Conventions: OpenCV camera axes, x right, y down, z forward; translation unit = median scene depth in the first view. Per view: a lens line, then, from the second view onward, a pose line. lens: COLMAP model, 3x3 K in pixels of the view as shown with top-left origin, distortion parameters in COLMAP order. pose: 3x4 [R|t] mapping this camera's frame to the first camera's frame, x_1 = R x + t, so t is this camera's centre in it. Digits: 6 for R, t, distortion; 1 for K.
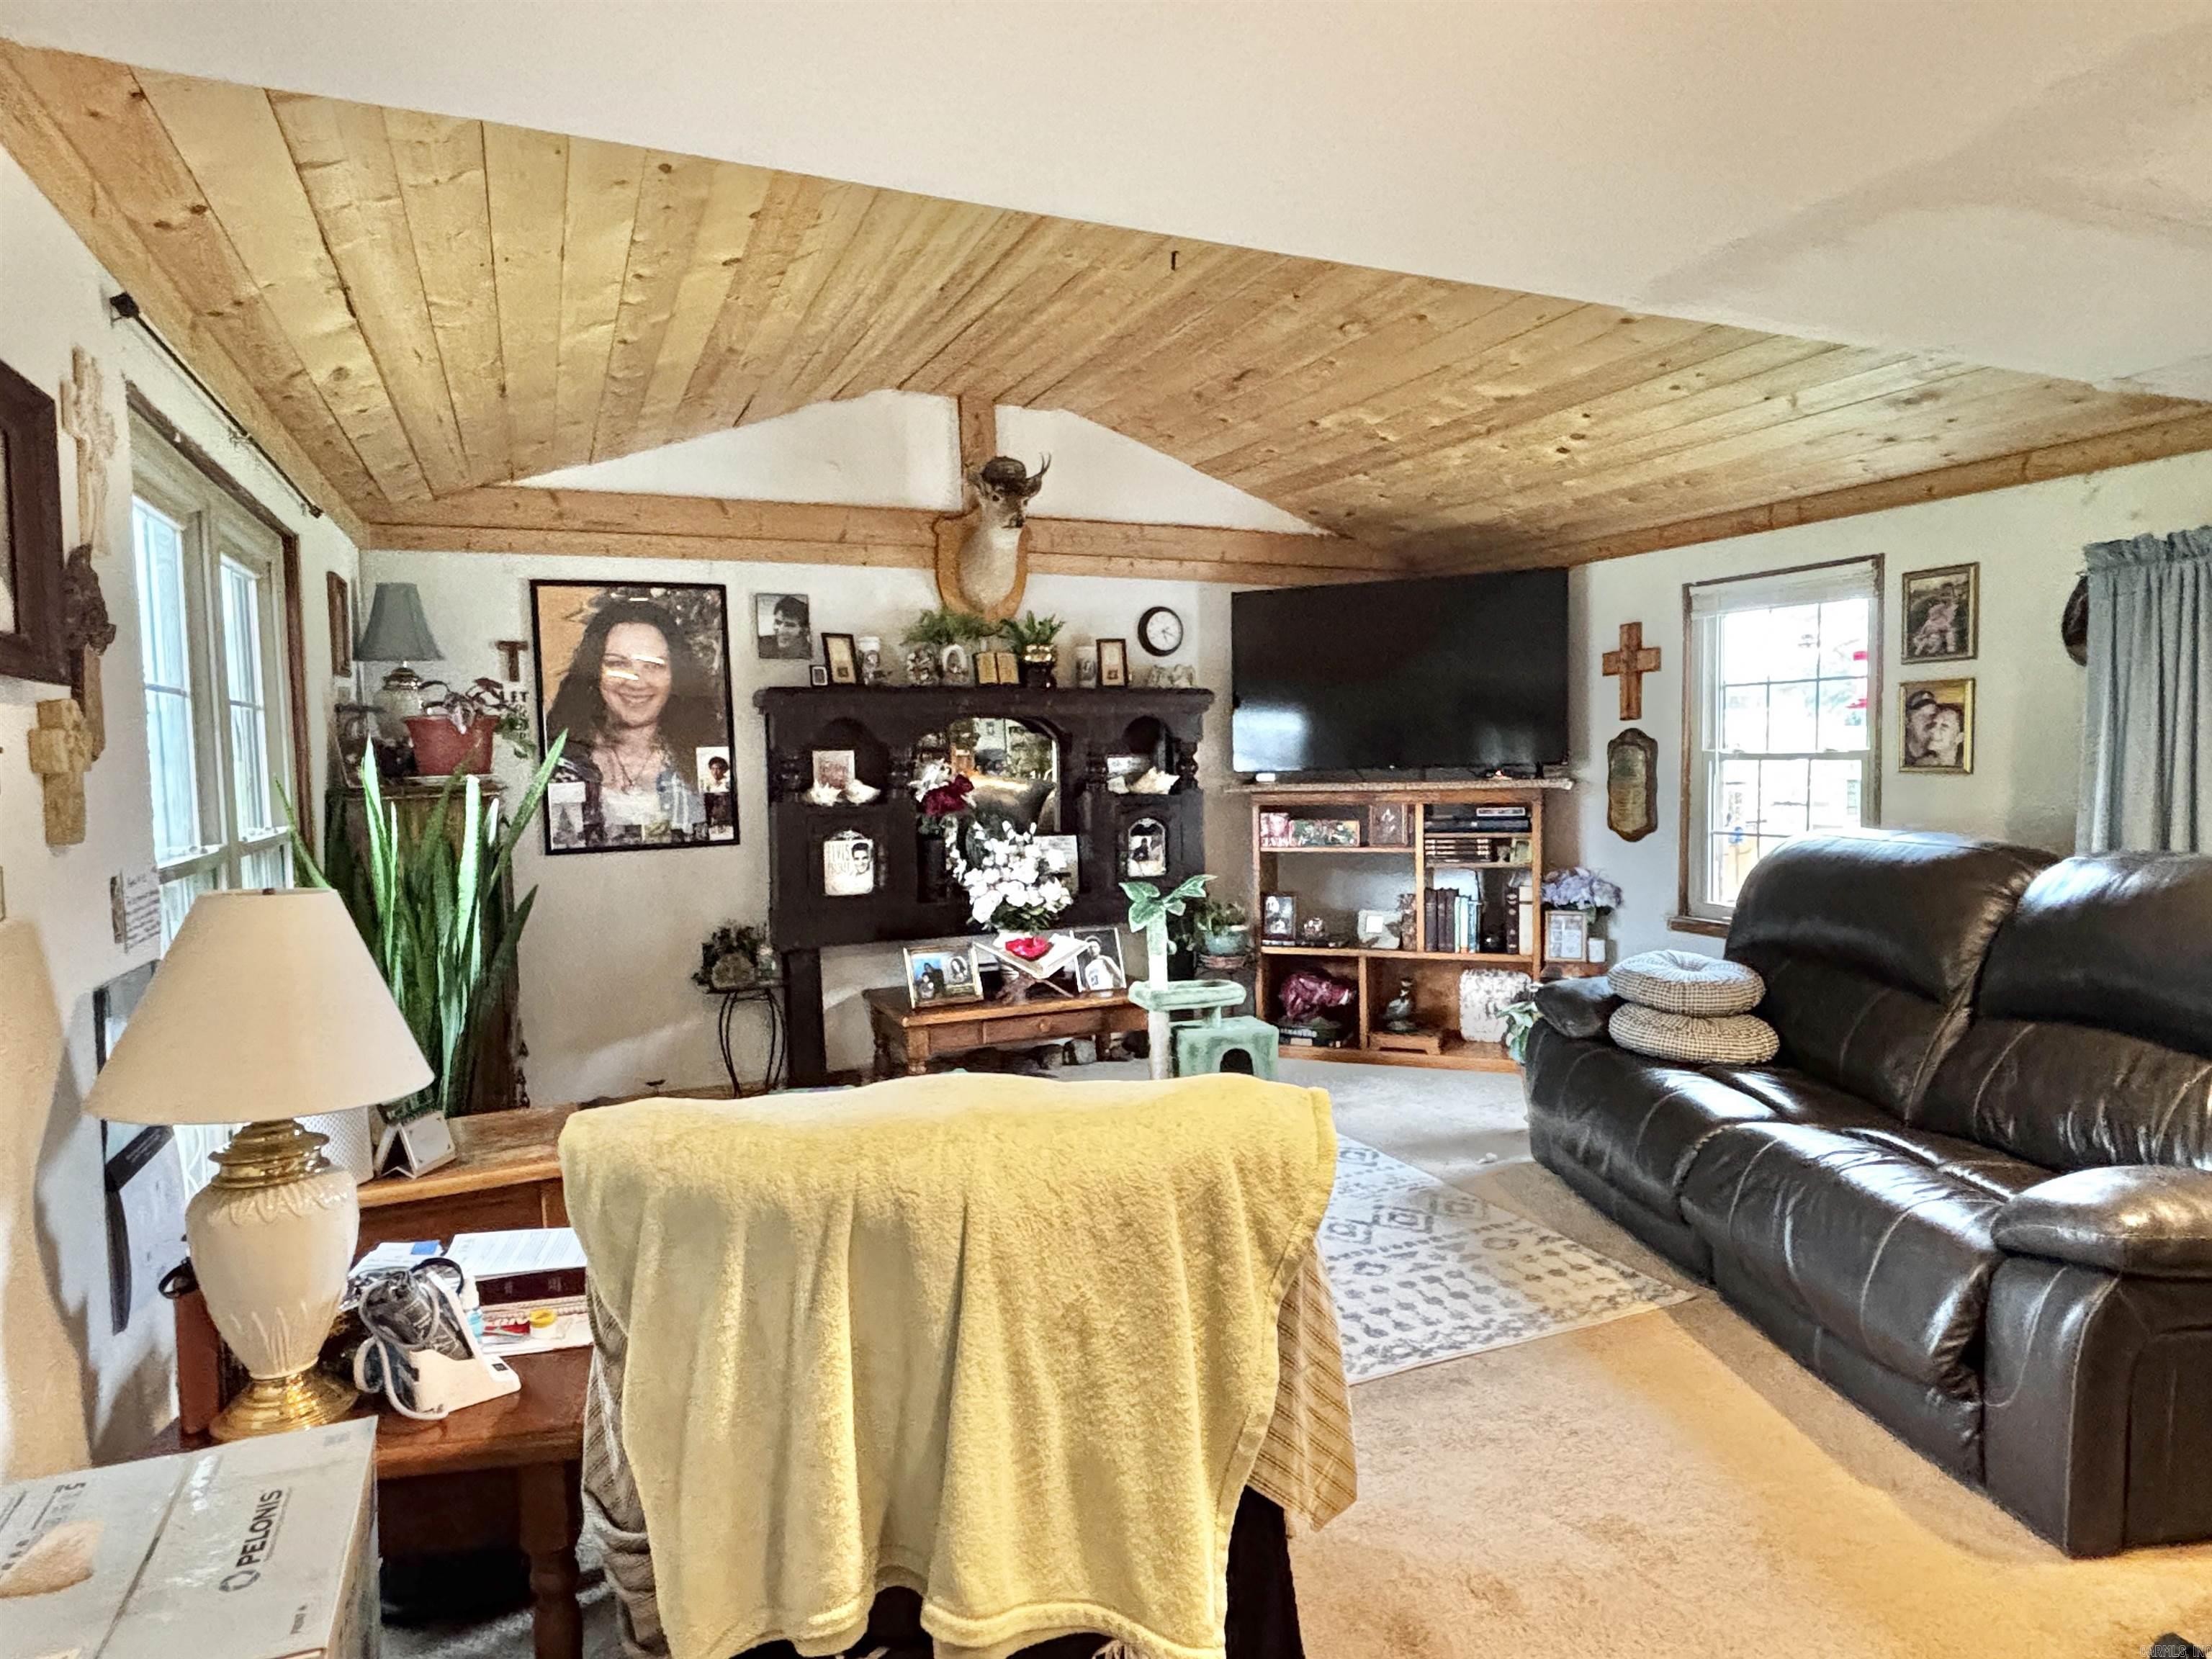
lens RADIAL K [[1276.8, 0, 1105.8], [0, 1276.8, 831.1], [0, 0, 1]] dist [-0.000721, -0.012563]
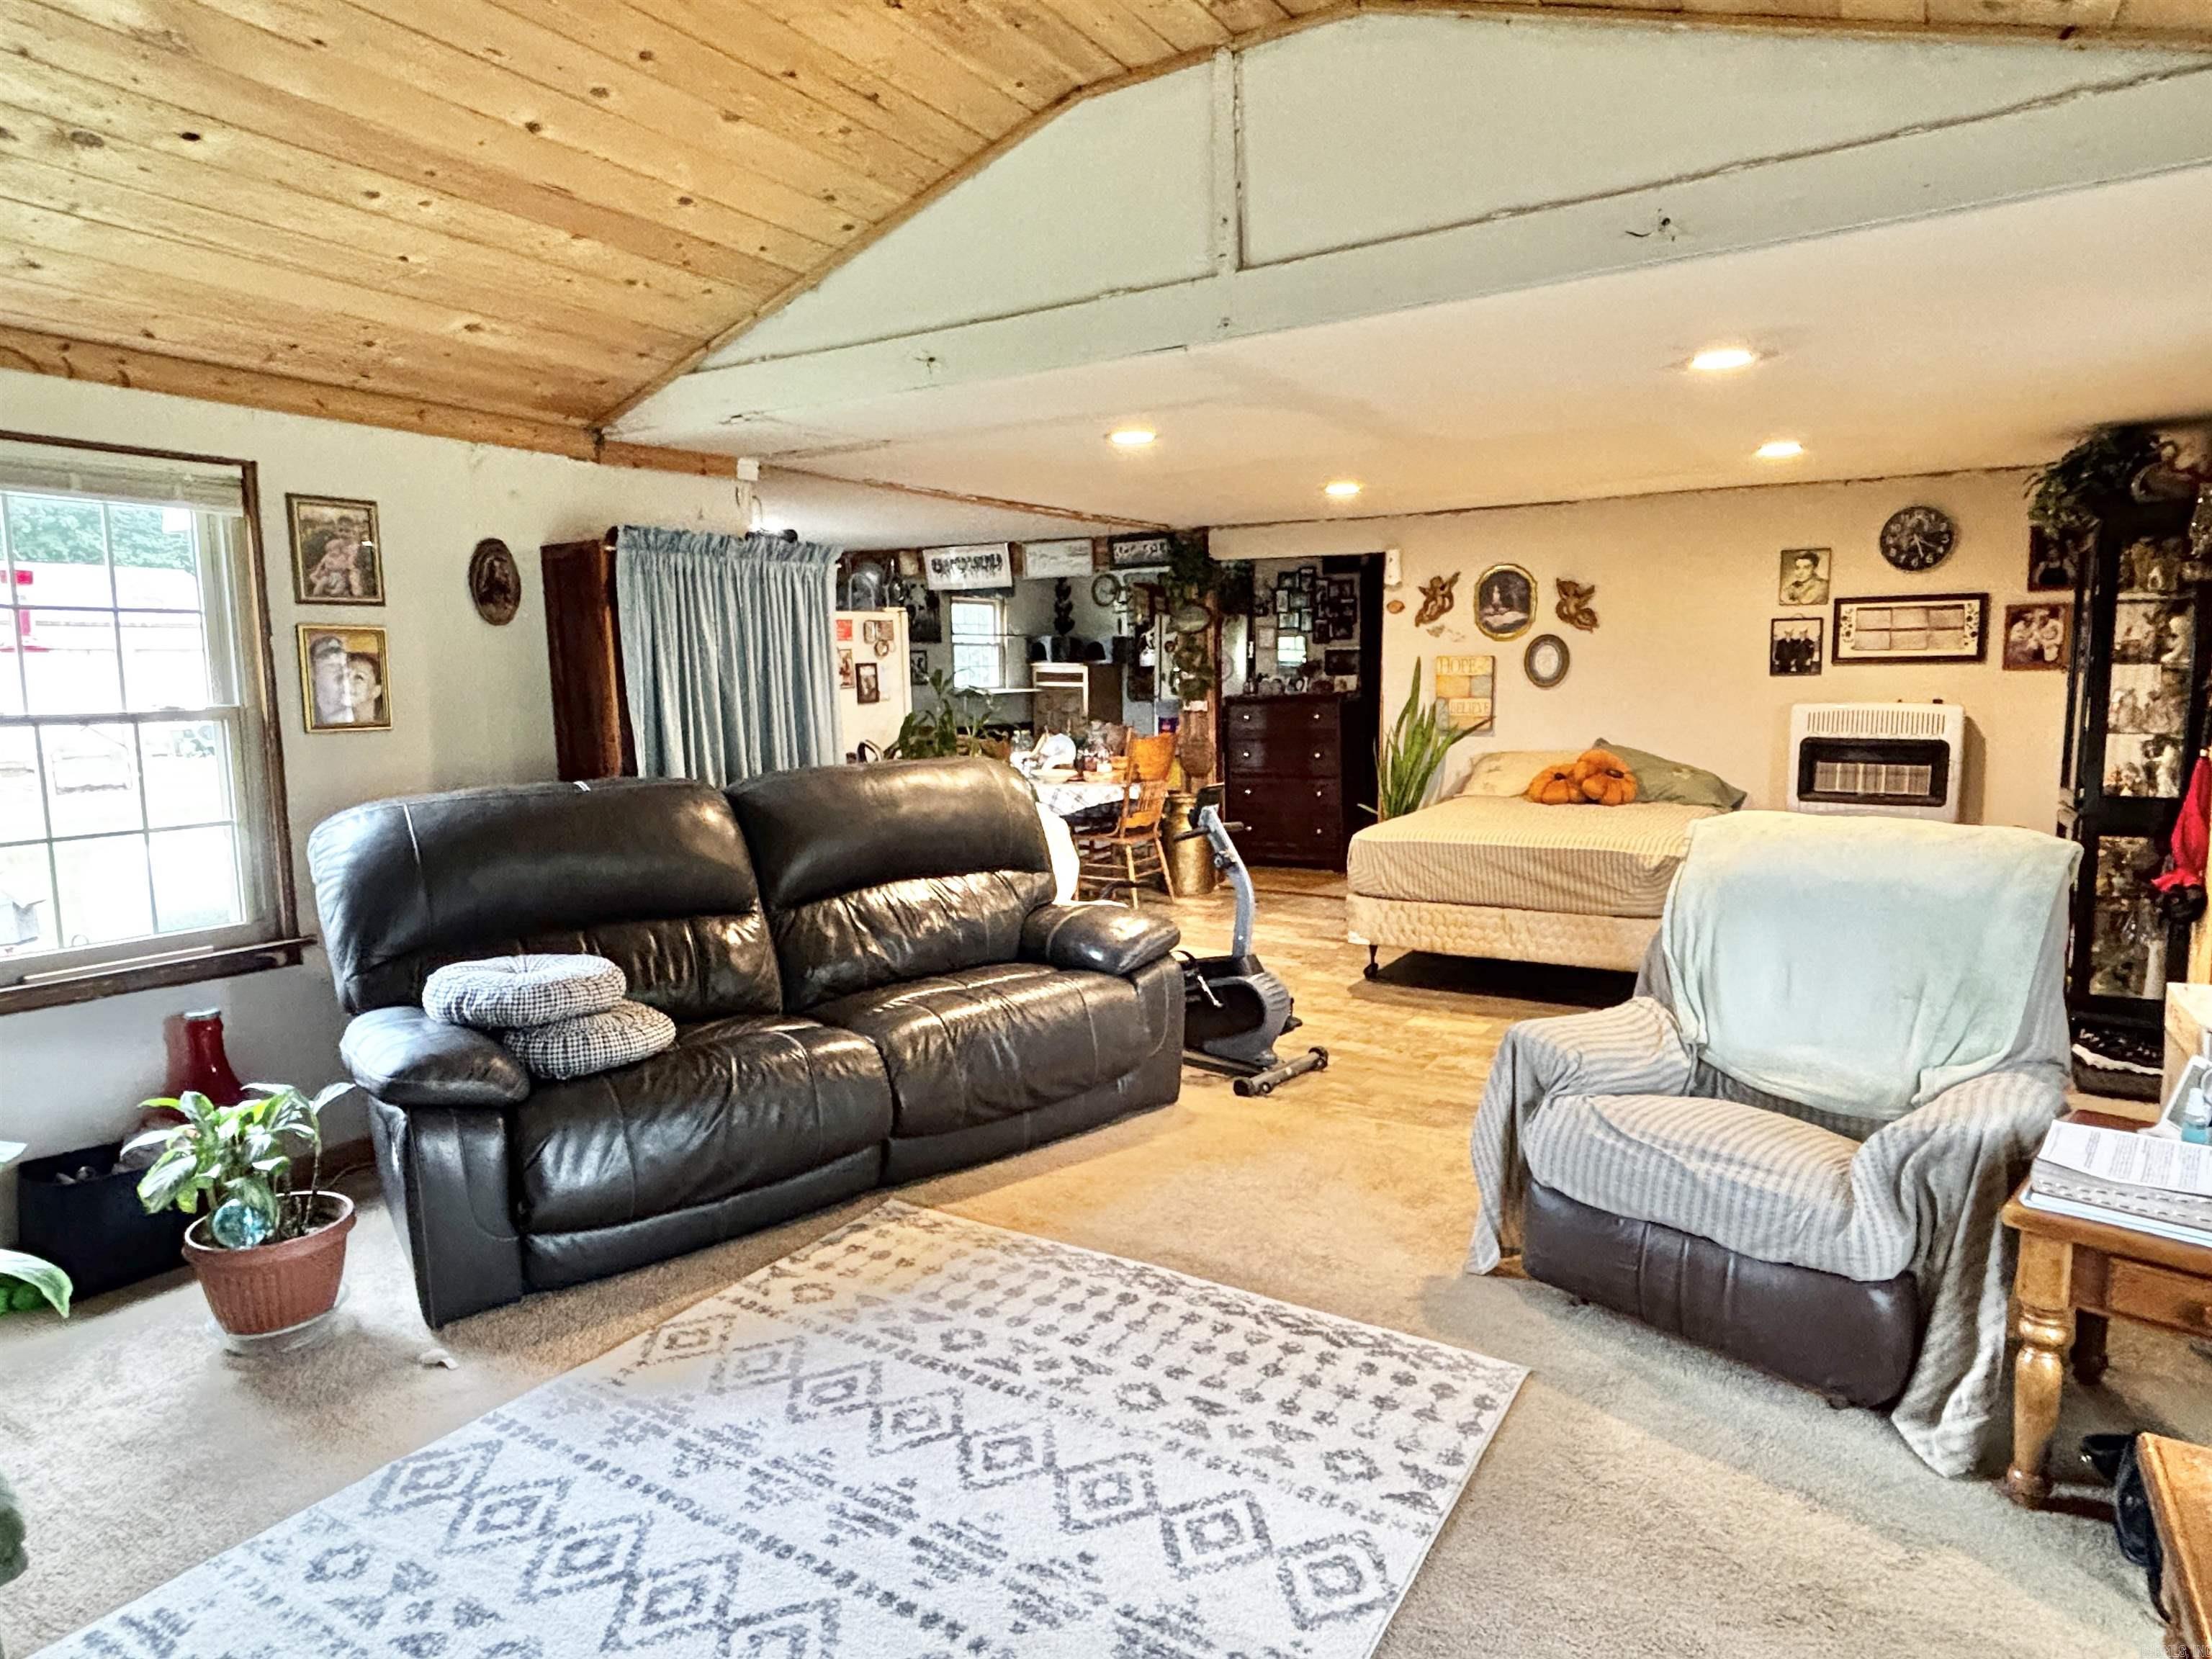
lens RADIAL K [[1276.8, 0, 1104.5], [0, 1276.8, 832.9], [0, 0, 1]] dist [-0.000721, -0.012563]
pose [[-0.565722, -0.070083, 0.821612, -0.500340], [0.077347, 0.987479, 0.137489, -0.074417], [-0.820960, 0.141330, -0.553218, 1.398837]]
